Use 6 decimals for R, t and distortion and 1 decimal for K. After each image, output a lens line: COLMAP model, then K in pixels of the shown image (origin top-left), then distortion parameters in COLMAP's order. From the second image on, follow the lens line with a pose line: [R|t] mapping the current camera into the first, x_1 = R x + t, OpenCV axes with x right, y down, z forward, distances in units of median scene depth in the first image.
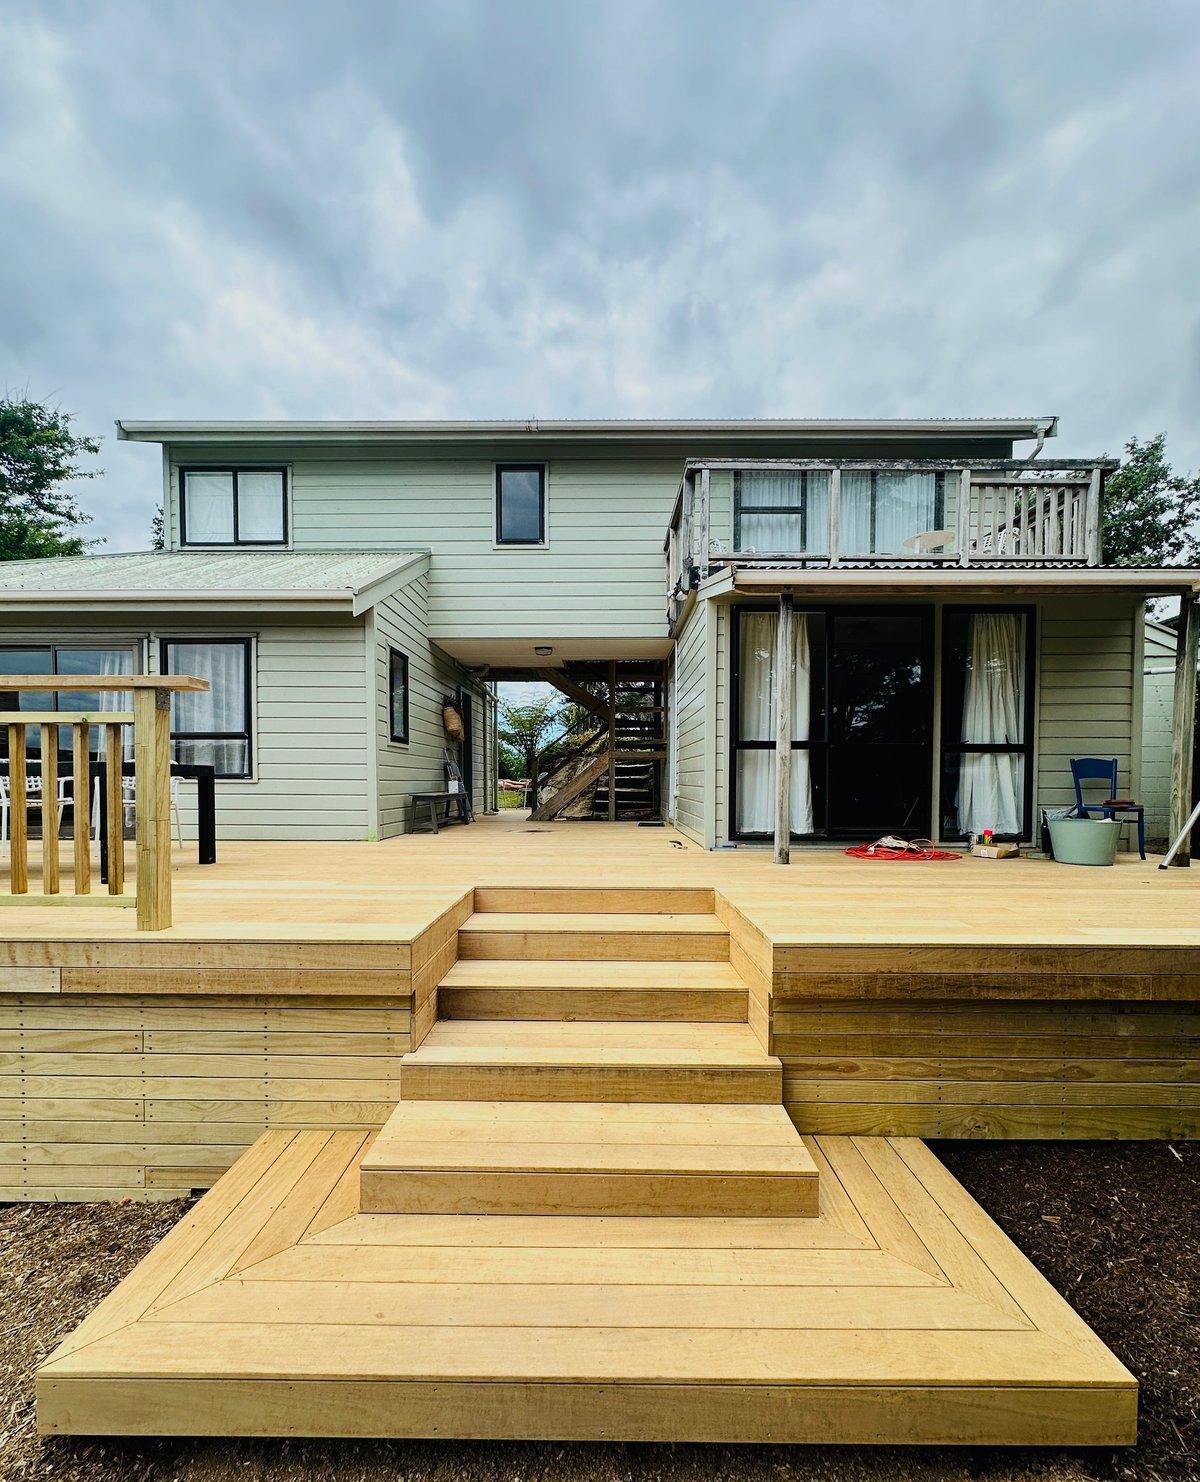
lens RADIAL K [[646.8, 0, 602.1], [0, 646.8, 798.7], [0, 0, 1]] dist [0.009941, 0.000043]
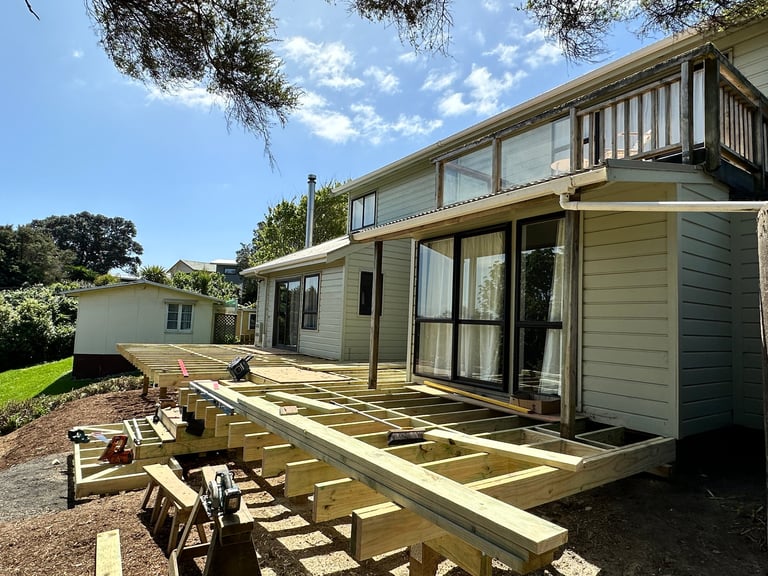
lens RADIAL K [[458.3, 0, 383.4], [0, 458.3, 286.3], [0, 0, 1]] dist [-0.001067, -0.000107]
pose [[0.573990, -0.045487, -0.817598, 0.883623], [-0.062660, 0.993089, -0.099241, -0.035234], [0.816461, 0.108194, 0.567173, 0.181715]]
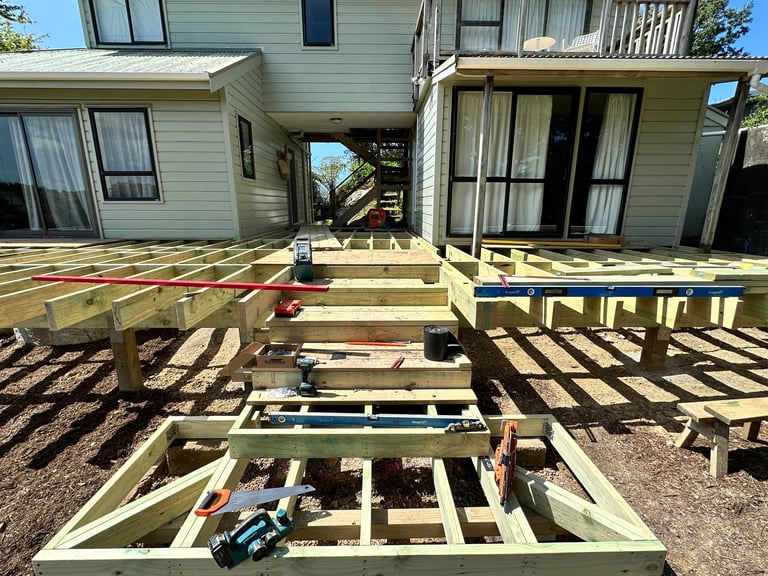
lens RADIAL K [[350.5, 0, 383.2], [0, 350.5, 288.7], [0, 0, 1]] dist [0.001509, 0.003101]
pose [[0.999712, -0.005173, 0.023443, 0.006289], [0.000247, 0.978674, 0.205418, 0.004651], [-0.024006, -0.205353, 0.978393, 0.057716]]
